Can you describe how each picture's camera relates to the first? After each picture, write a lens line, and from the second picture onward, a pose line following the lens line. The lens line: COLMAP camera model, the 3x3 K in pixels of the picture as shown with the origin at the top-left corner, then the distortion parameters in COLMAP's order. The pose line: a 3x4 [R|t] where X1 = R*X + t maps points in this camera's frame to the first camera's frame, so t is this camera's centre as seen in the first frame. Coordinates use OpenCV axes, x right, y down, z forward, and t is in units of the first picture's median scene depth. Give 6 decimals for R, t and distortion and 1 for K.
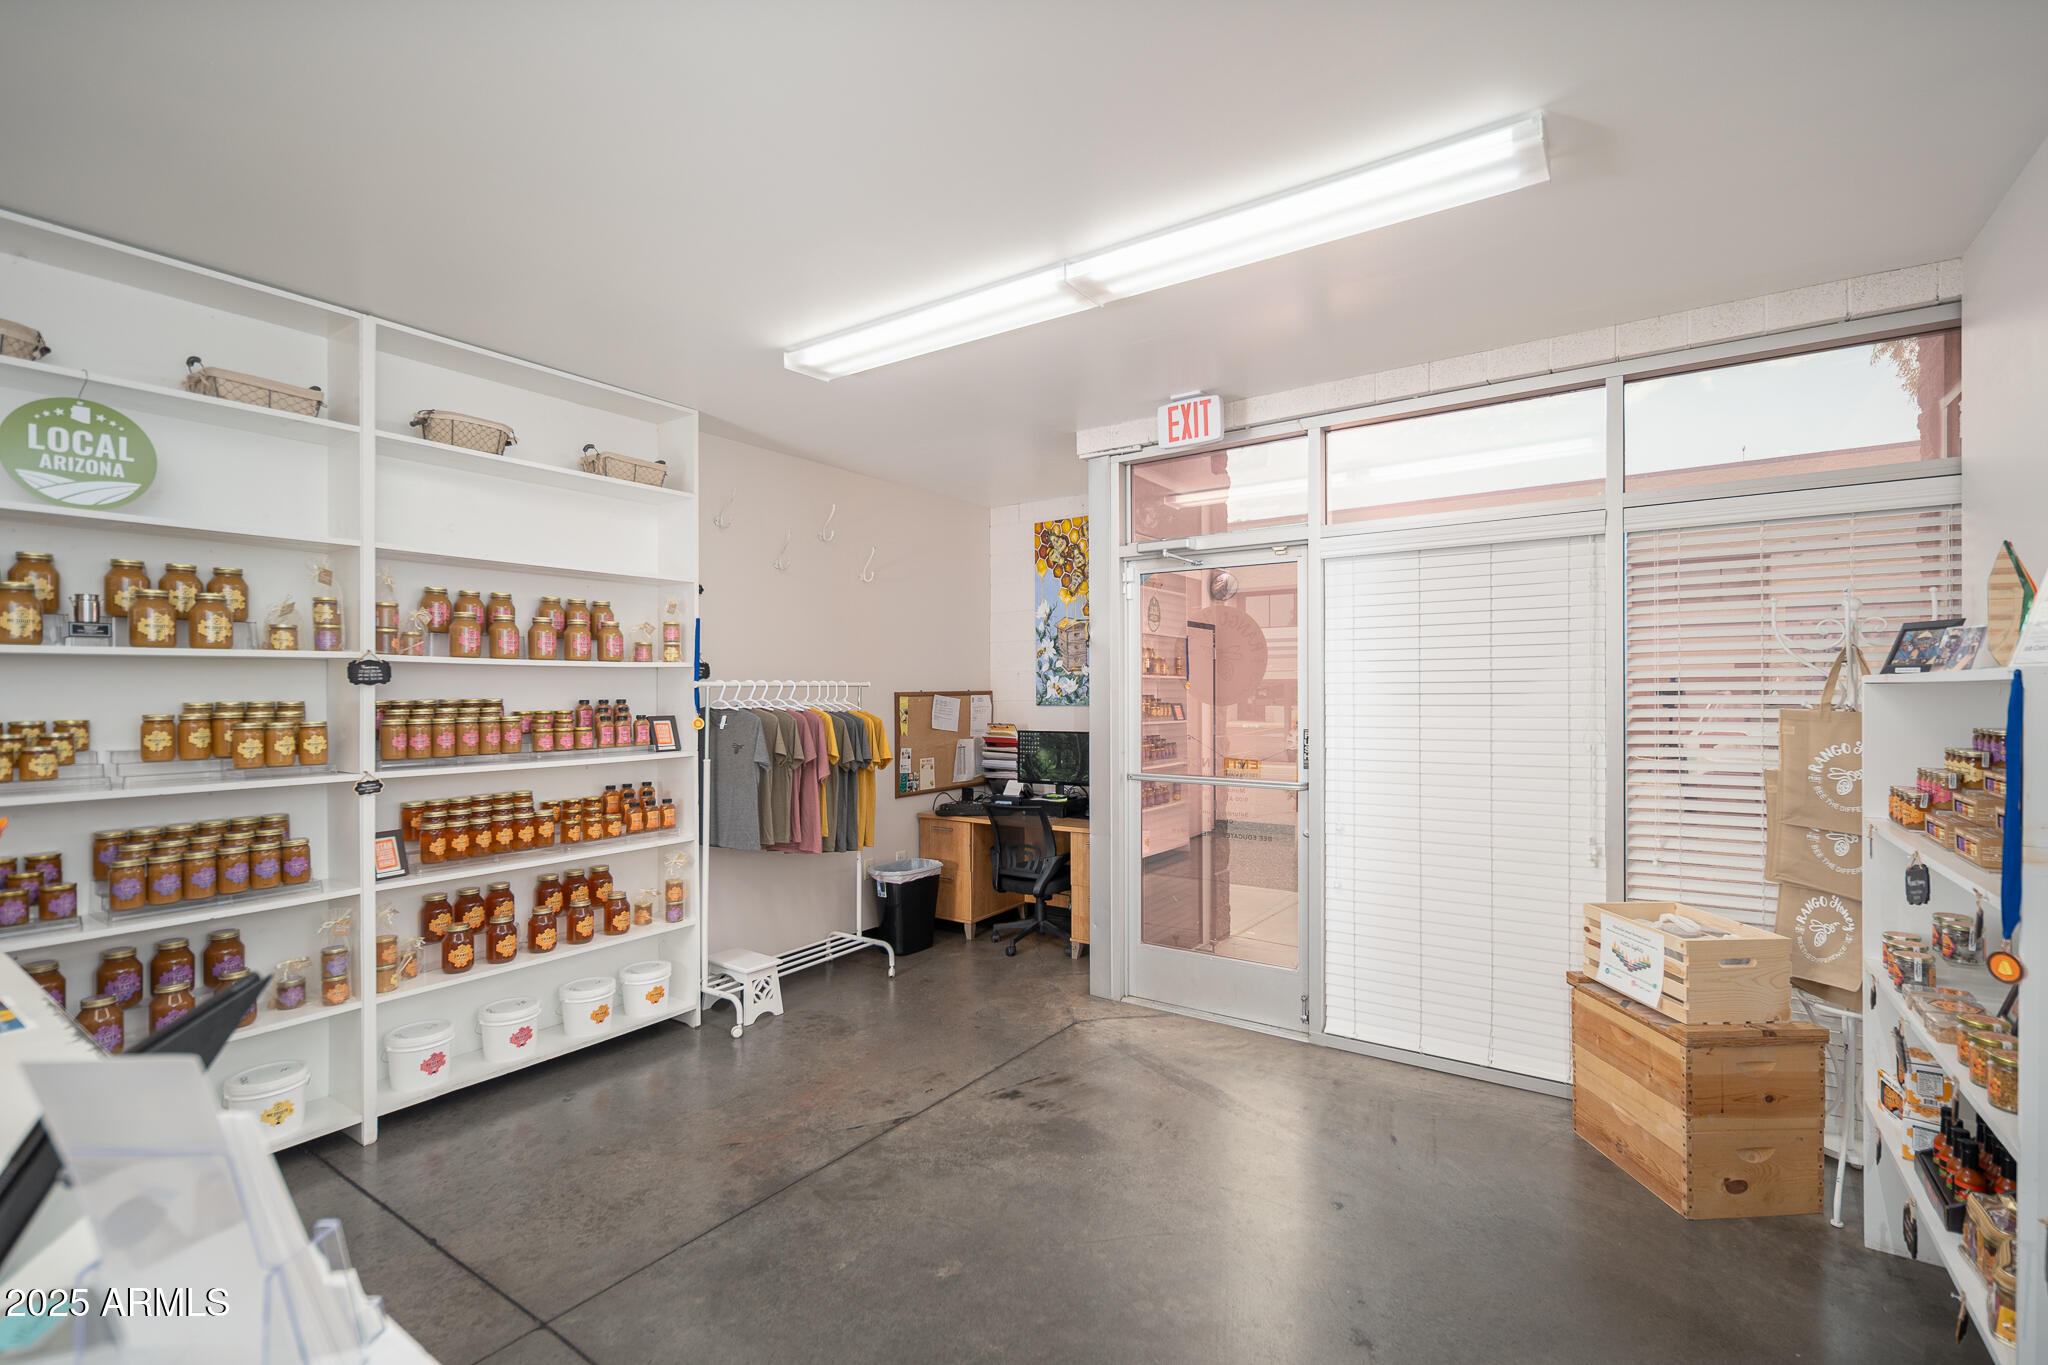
lens RADIAL K [[930.2, 0, 1022.5], [0, 930.2, 691.8], [0, 0, 1]] dist [0.014784, 0.000661]
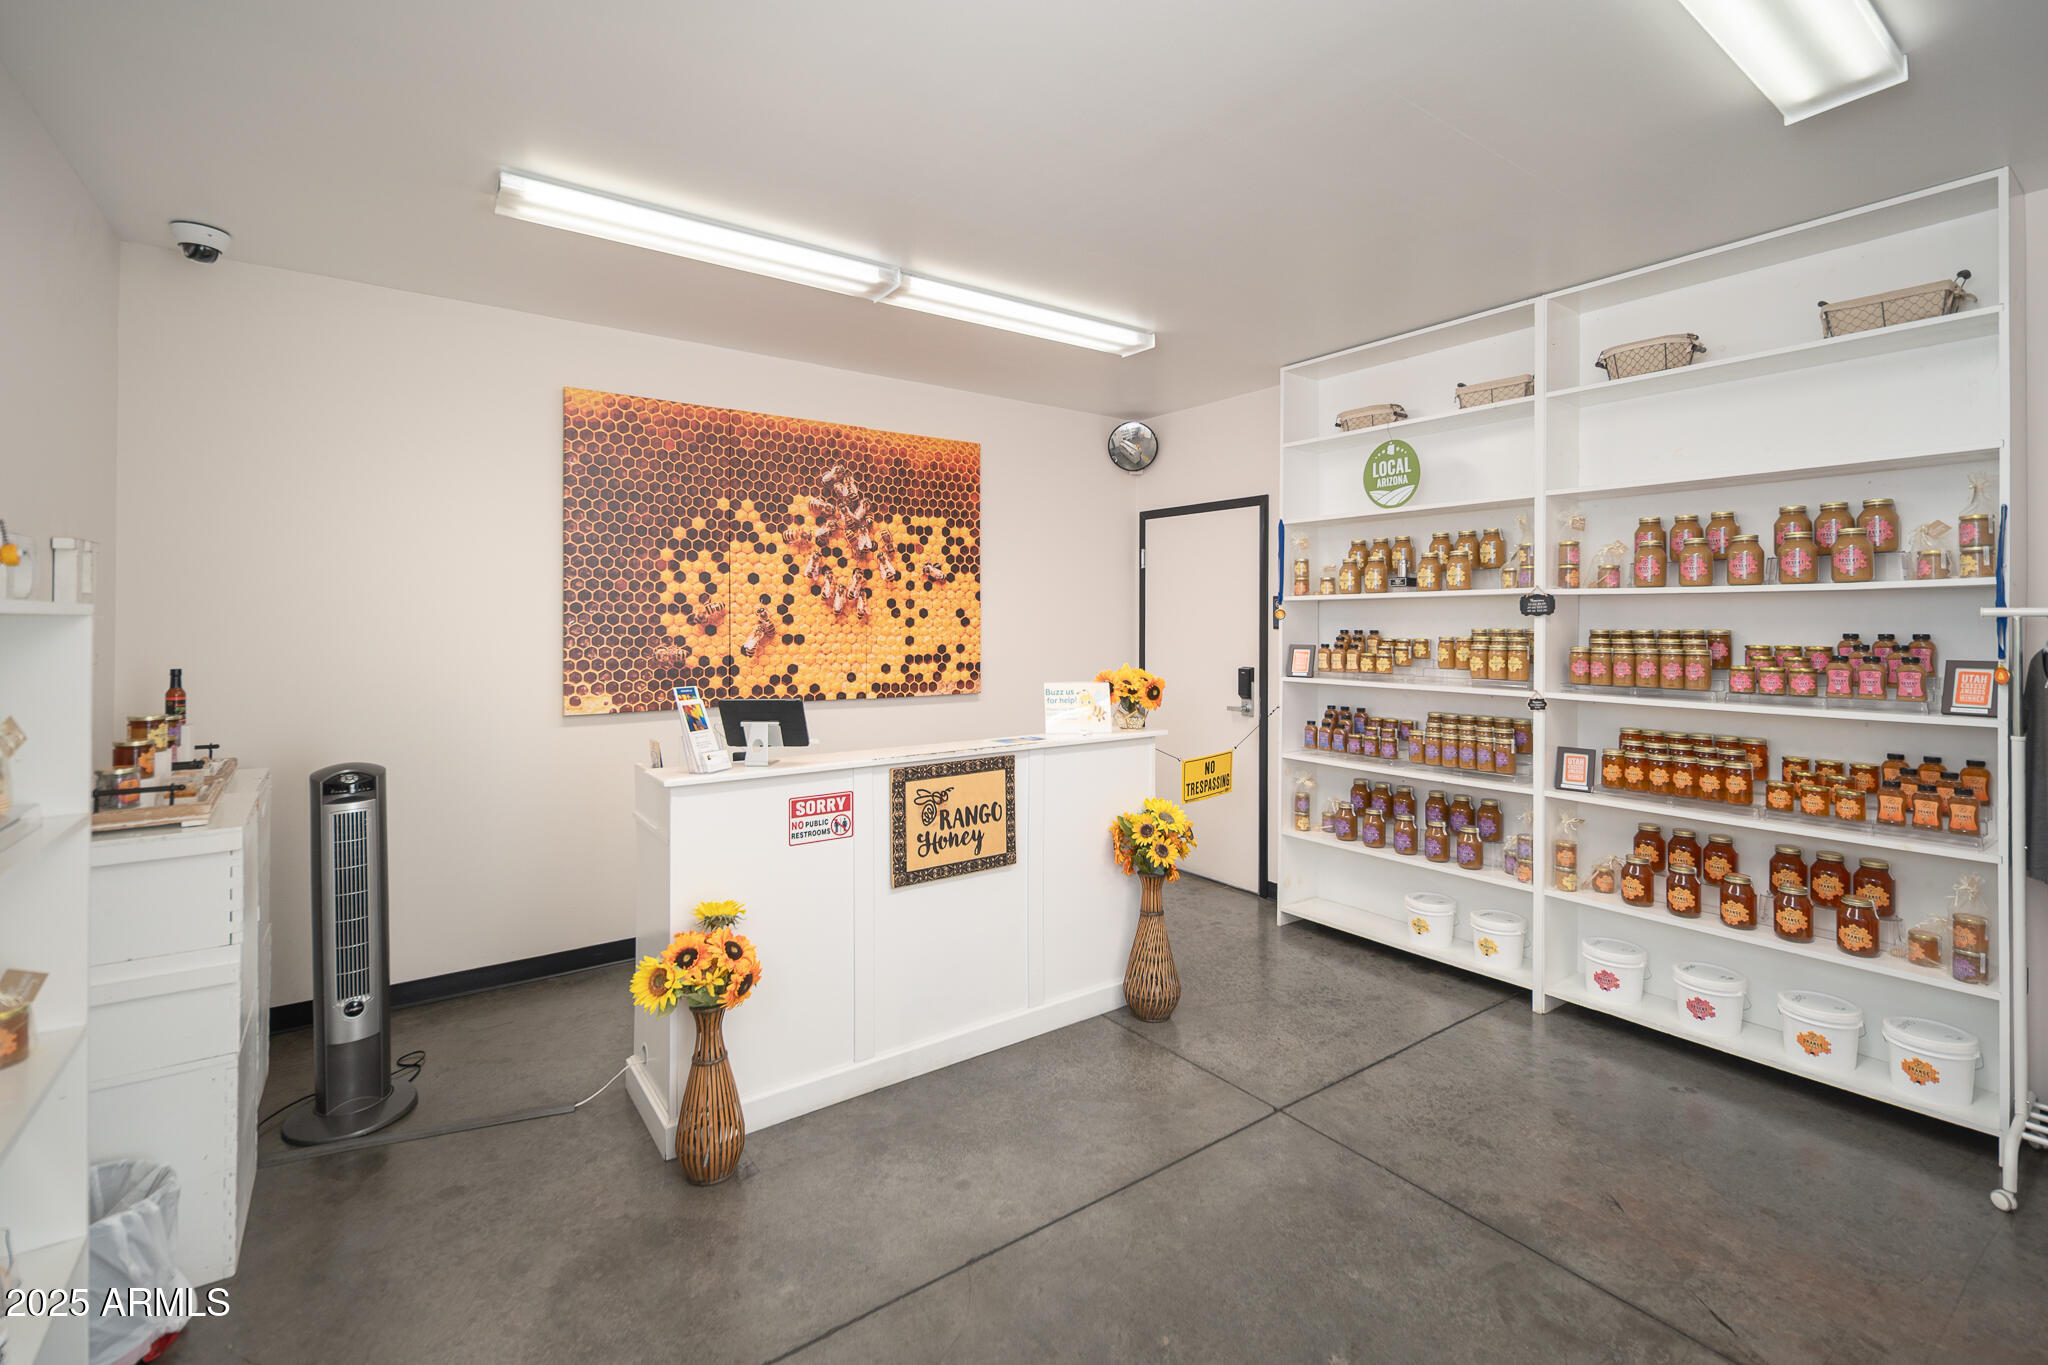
lens RADIAL K [[930.2, 0, 1064.8], [0, 930.2, 616.2], [0, 0, 1]] dist [0.014784, 0.000661]
pose [[-0.314132, -0.000557, -0.949379, 0.521734], [-0.001506, 0.999999, -0.000089, -0.005132], [0.949378, 0.001402, -0.314132, 0.725379]]
